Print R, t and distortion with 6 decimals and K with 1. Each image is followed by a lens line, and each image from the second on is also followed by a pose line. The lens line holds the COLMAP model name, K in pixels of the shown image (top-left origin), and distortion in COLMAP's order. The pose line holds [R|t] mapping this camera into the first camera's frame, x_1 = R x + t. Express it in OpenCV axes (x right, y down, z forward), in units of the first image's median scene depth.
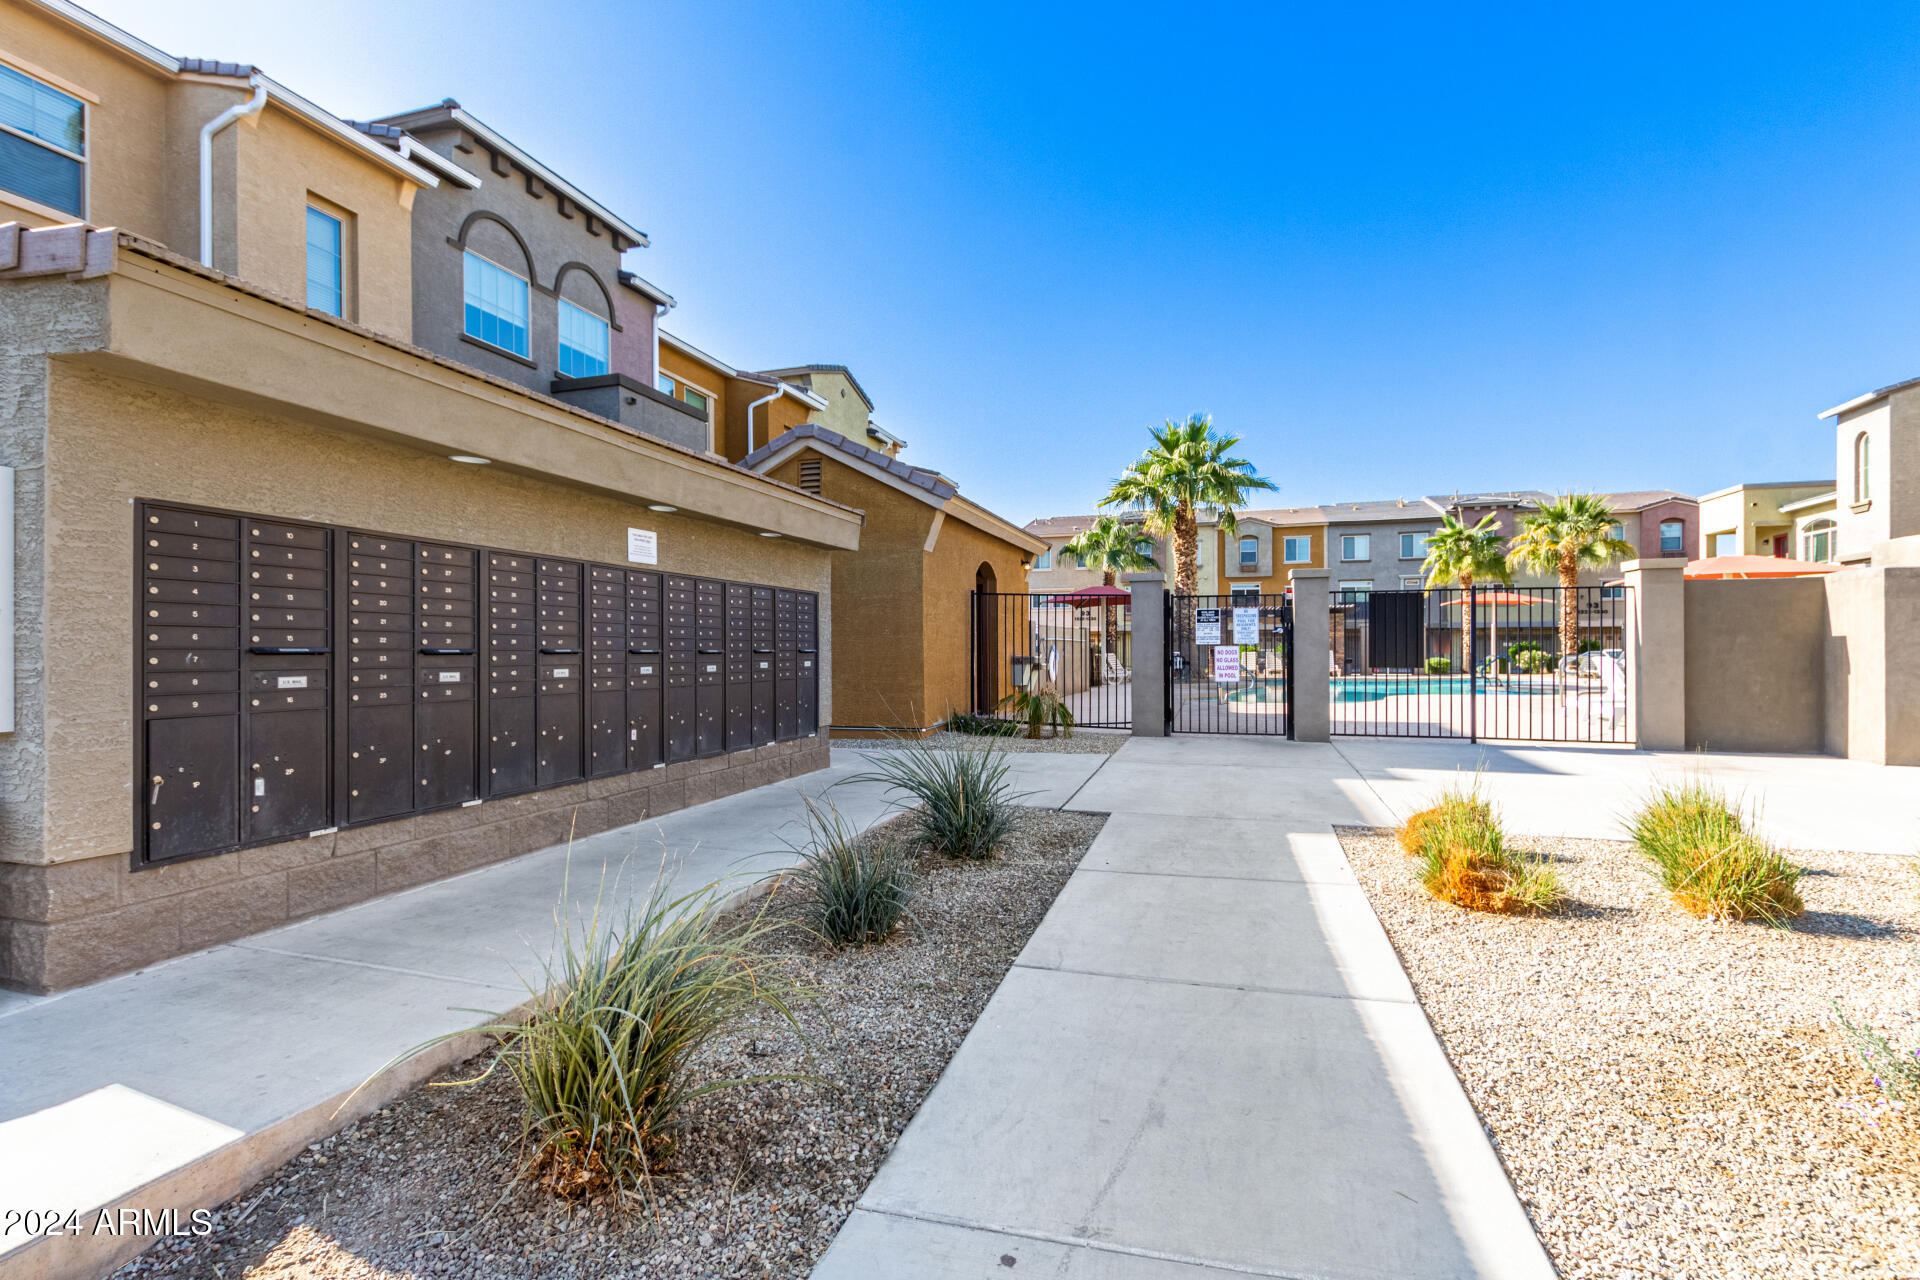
lens RADIAL K [[917.6, 0, 944.0], [0, 917.6, 654.6], [0, 0, 1]] dist [-0.017450, -0.001968]
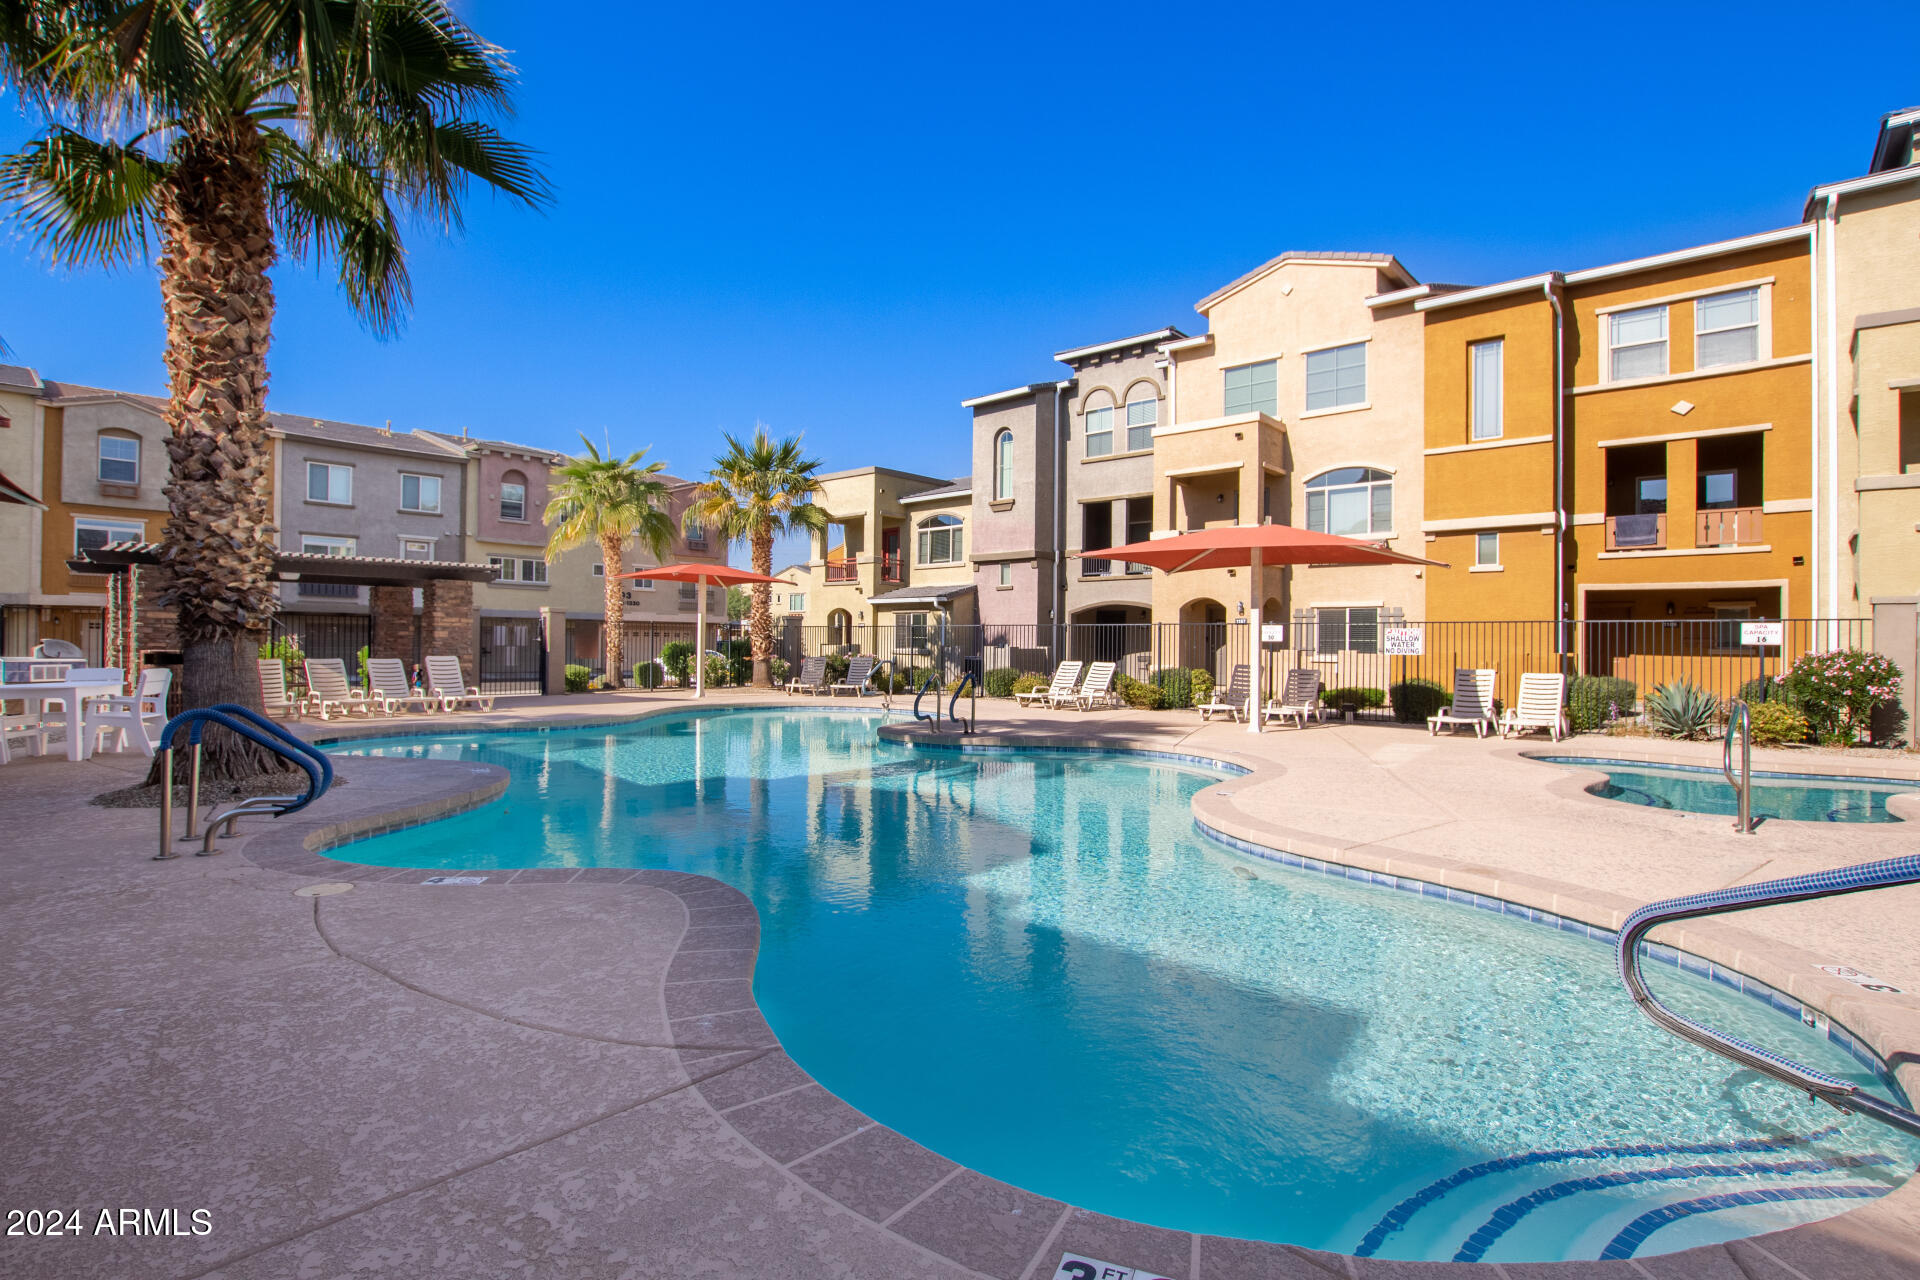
lens RADIAL K [[917.6, 0, 963.4], [0, 917.6, 649.7], [0, 0, 1]] dist [-0.017450, -0.001968]
pose [[0.414575, -0.000284, 0.910015, 0.090105], [-0.008869, 0.999951, 0.004353, -0.010751], [-0.909972, -0.009876, 0.414552, 0.556338]]
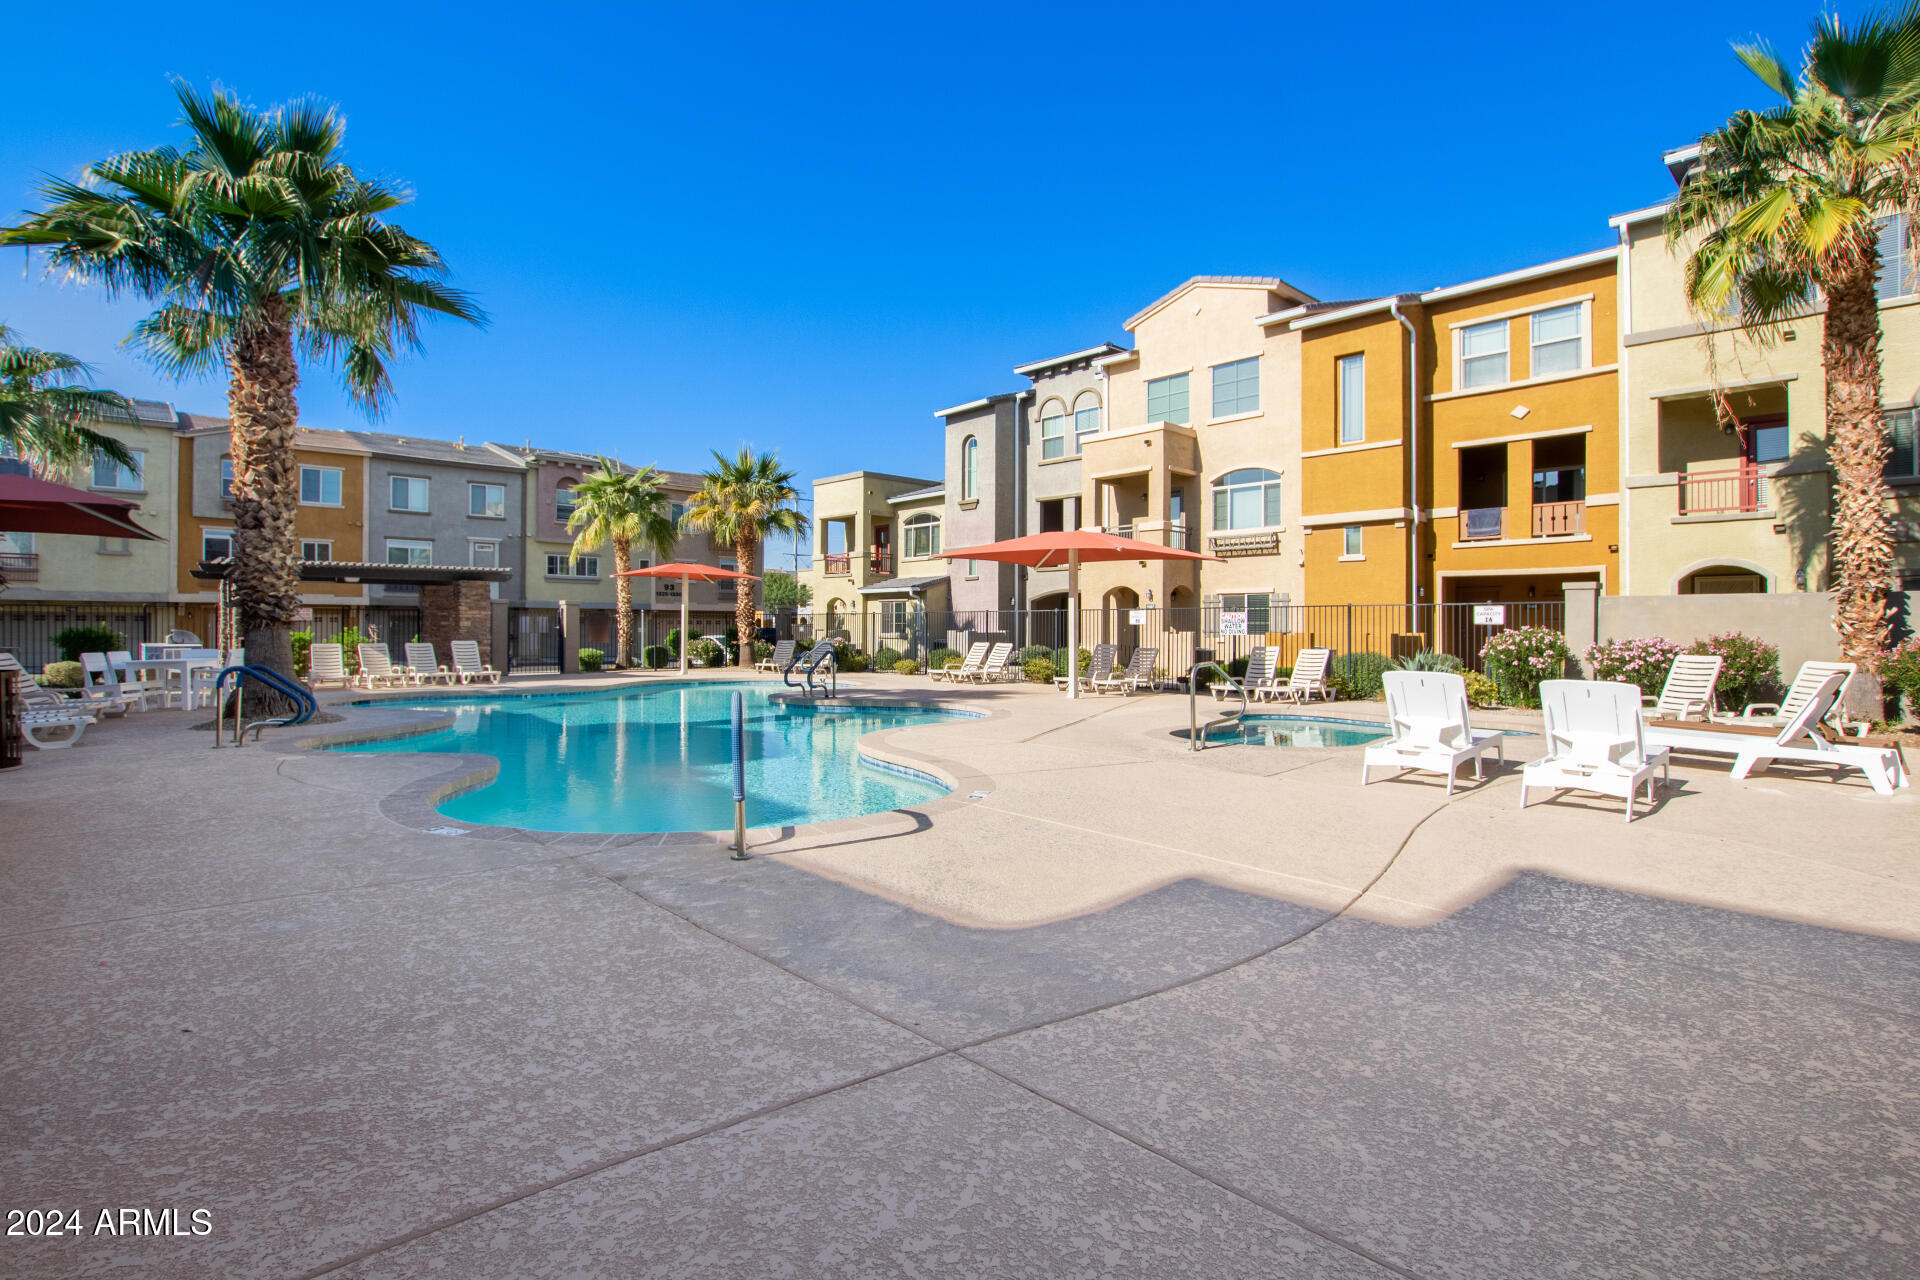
lens RADIAL K [[917.6, 0, 957.0], [0, 917.6, 638.1], [0, 0, 1]] dist [-0.017450, -0.001968]
pose [[0.497099, -0.005908, 0.867674, 0.045329], [-0.002026, 0.999966, 0.007969, -0.010179], [-0.867691, -0.005719, 0.497070, 0.410321]]
